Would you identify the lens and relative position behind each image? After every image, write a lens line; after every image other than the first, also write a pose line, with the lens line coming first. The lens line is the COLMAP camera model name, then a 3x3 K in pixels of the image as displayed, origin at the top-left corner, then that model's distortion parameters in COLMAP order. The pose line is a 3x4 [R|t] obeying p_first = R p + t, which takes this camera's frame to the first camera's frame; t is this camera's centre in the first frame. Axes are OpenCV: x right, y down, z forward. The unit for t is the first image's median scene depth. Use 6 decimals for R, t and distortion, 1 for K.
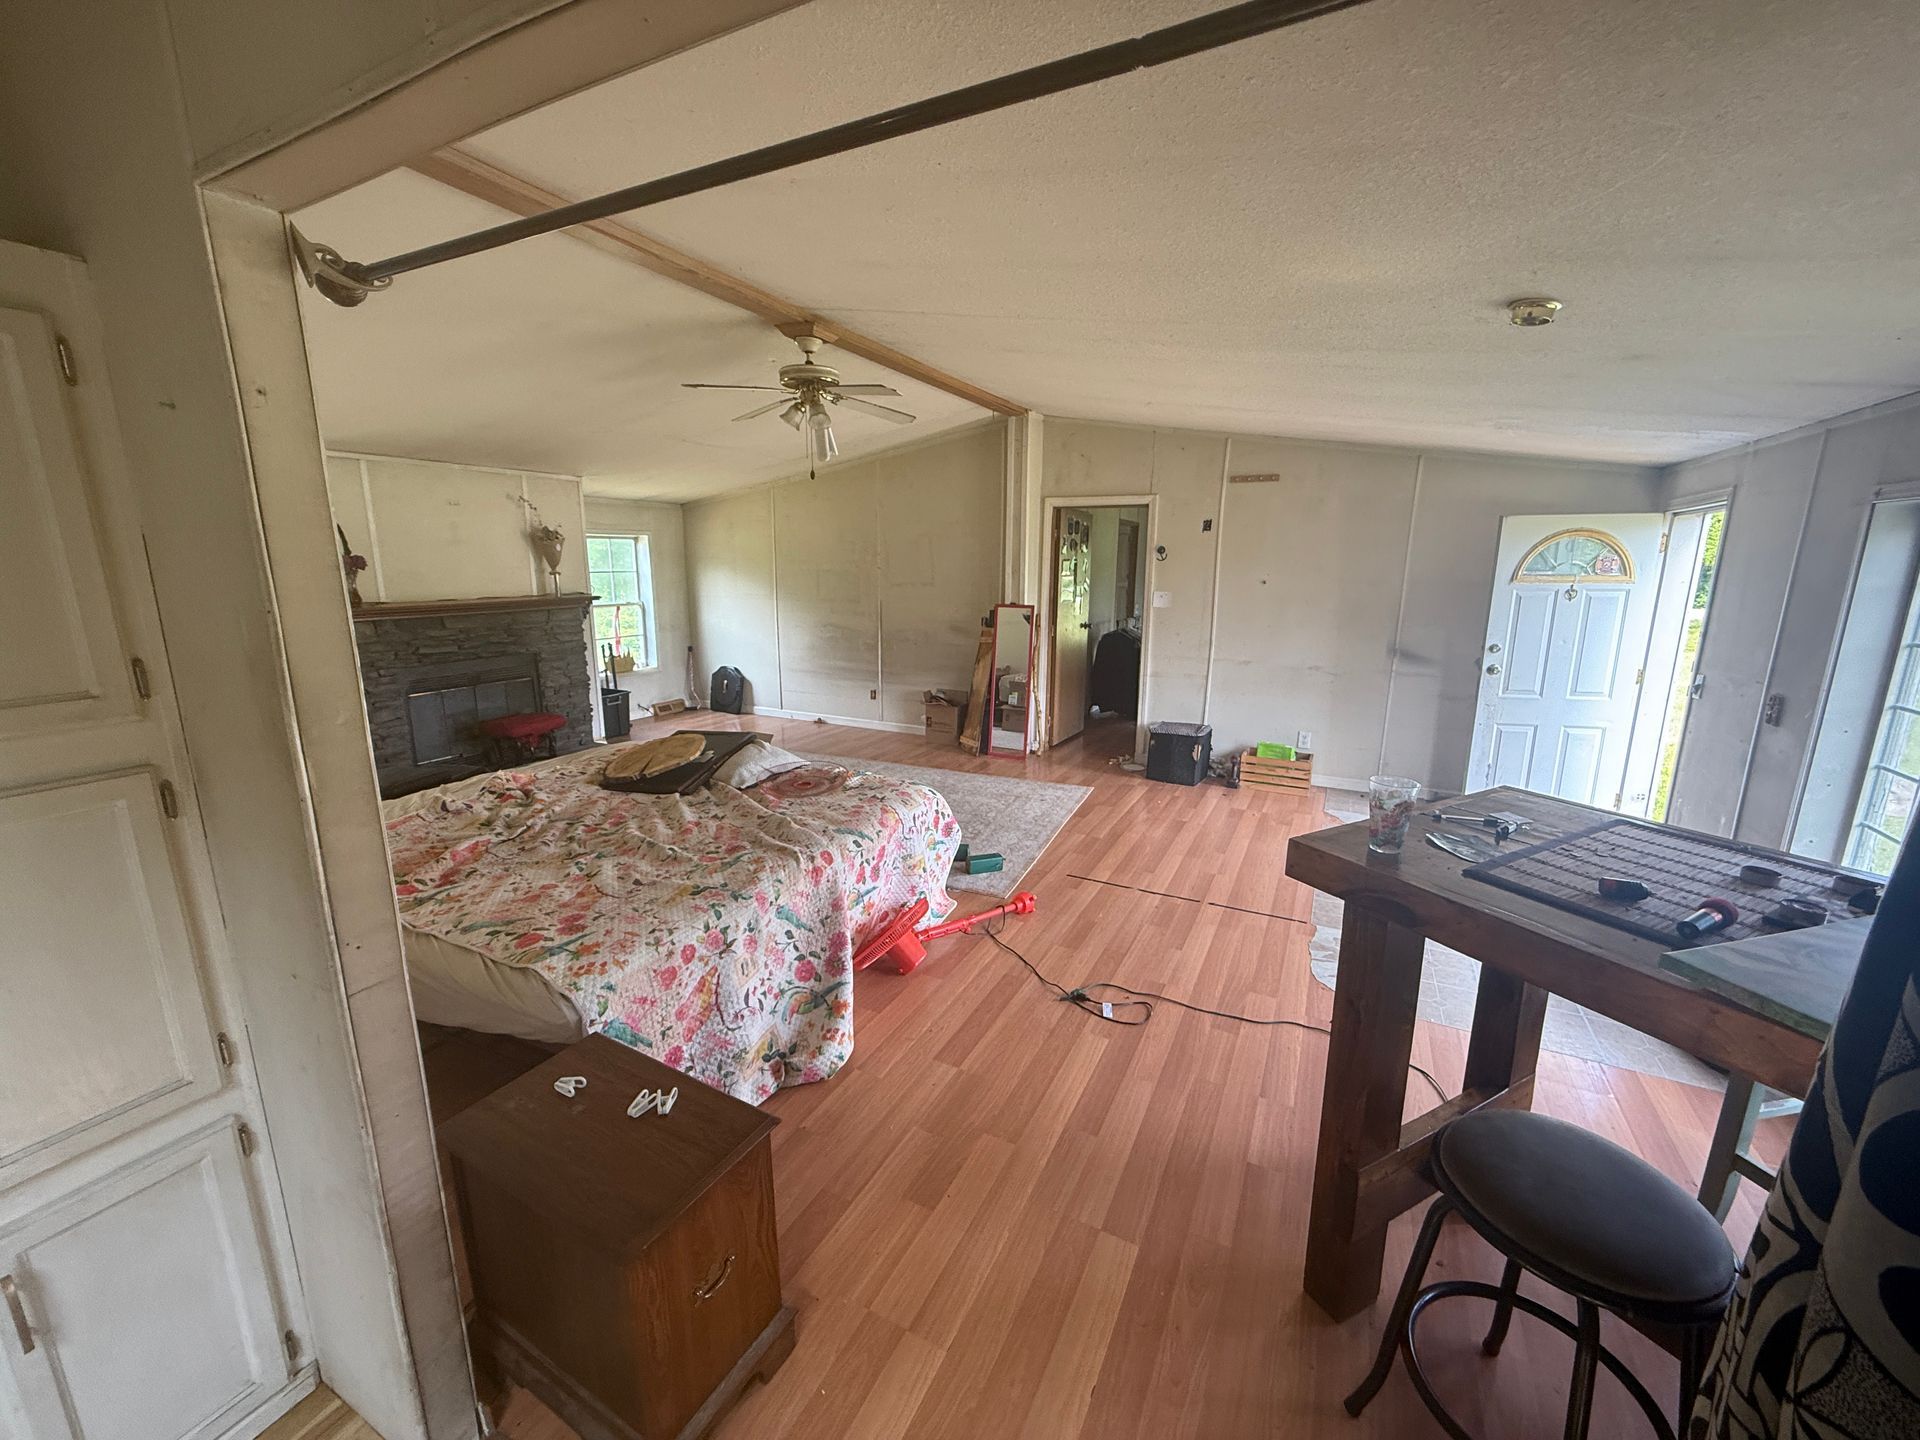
lens RADIAL K [[758.6, 0, 962.4], [0, 758.6, 716.0], [0, 0, 1]] dist [0.001317, 0.000118]
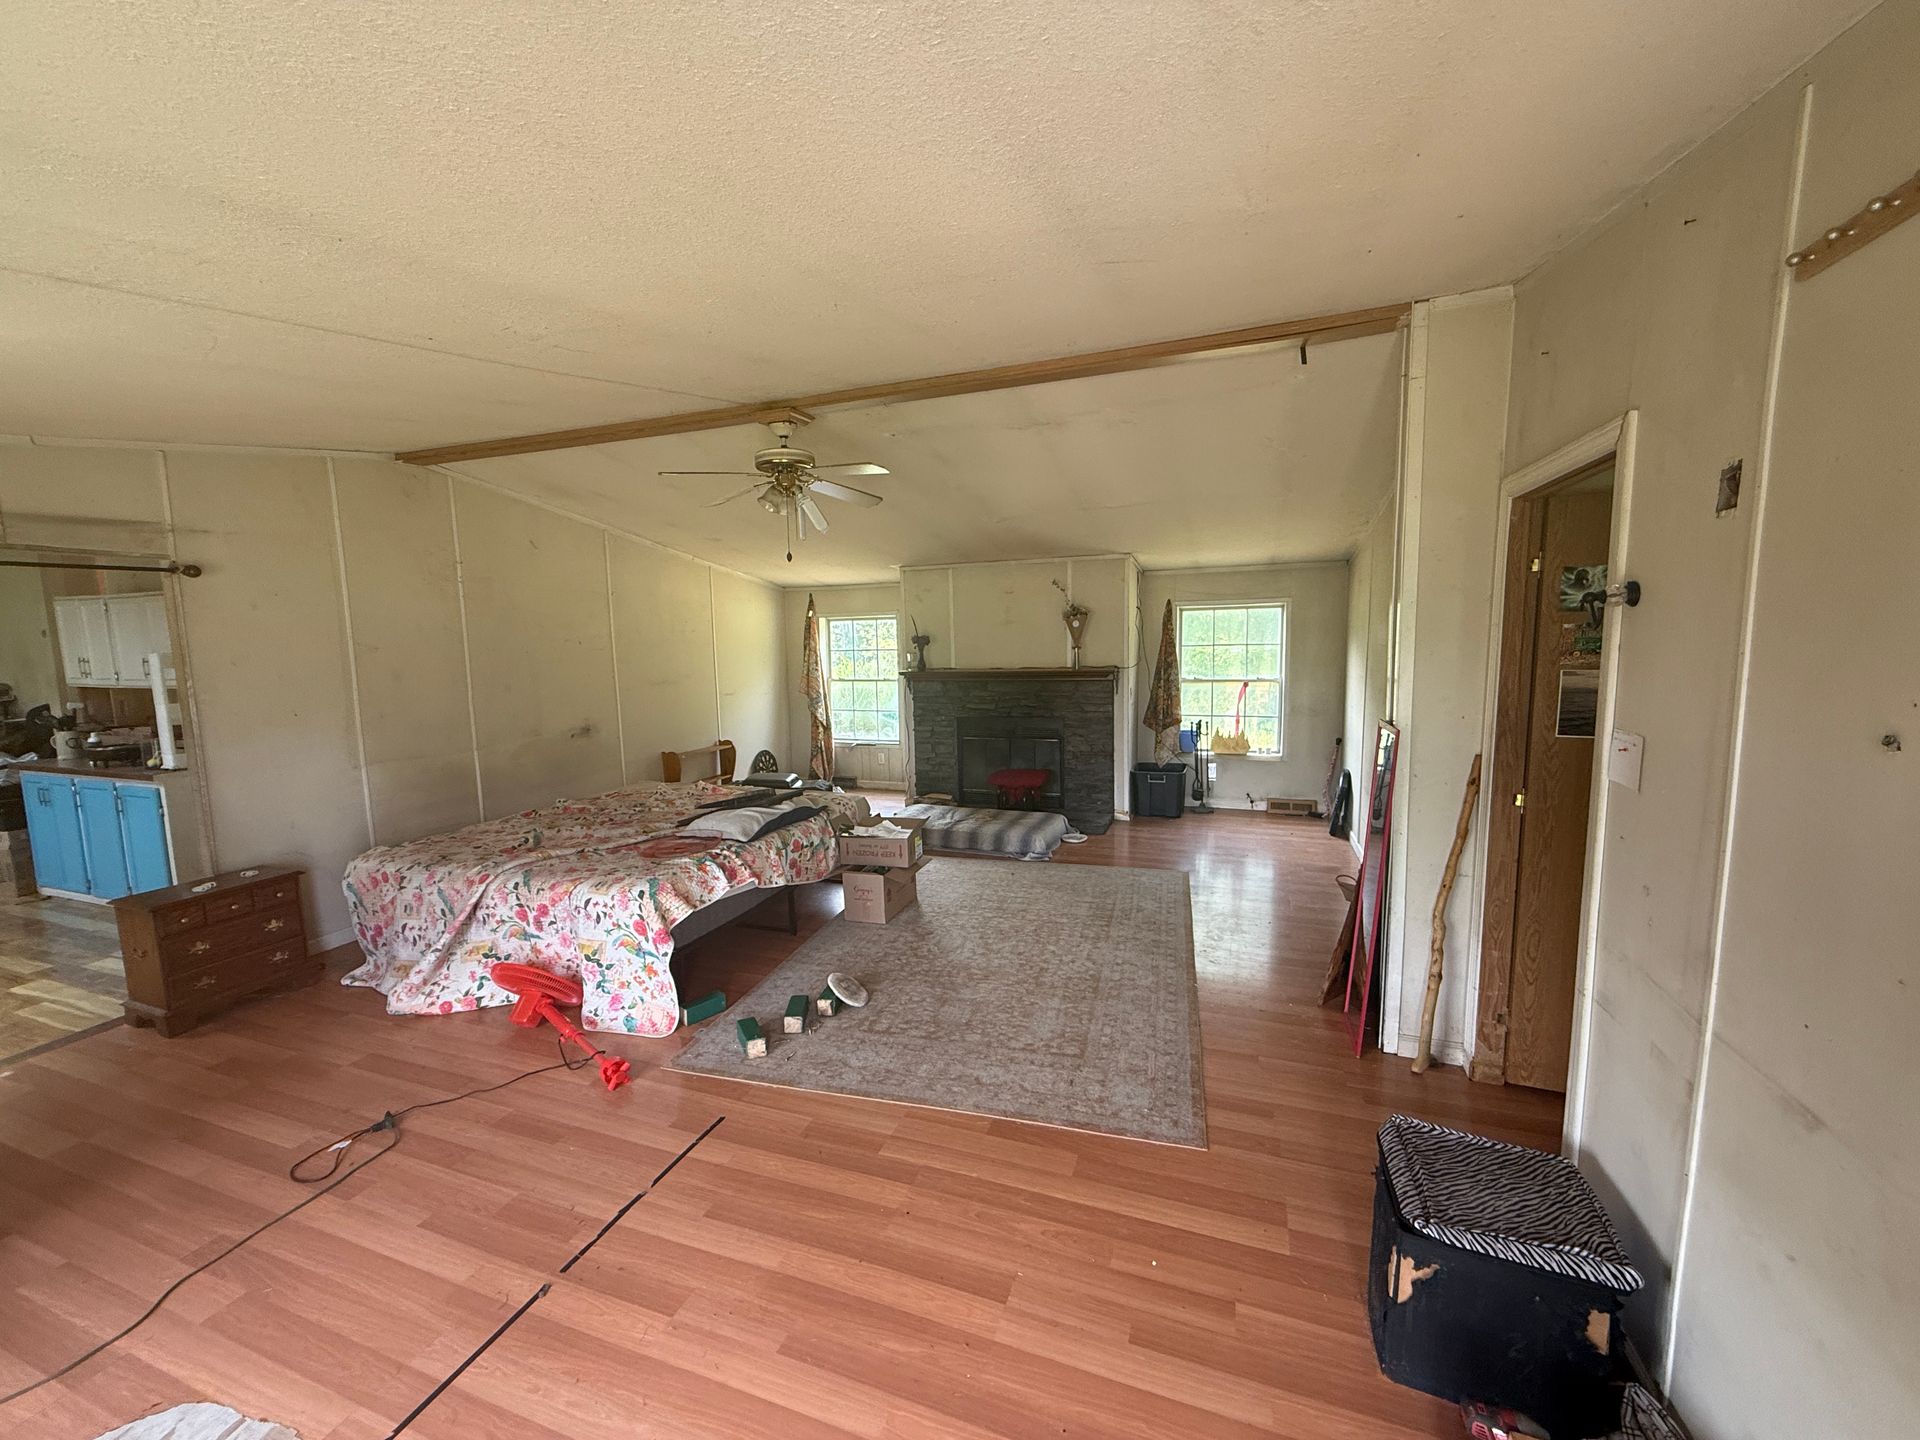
lens RADIAL K [[762.2, 0, 960.9], [0, 762.2, 726.5], [0, 0, 1]] dist [0.000018, 0.000357]
pose [[0.120328, 0.113678, -0.986204, 1.026634], [-0.179227, 0.979586, 0.091047, -0.289728], [0.976422, 0.165799, 0.138245, 1.391659]]
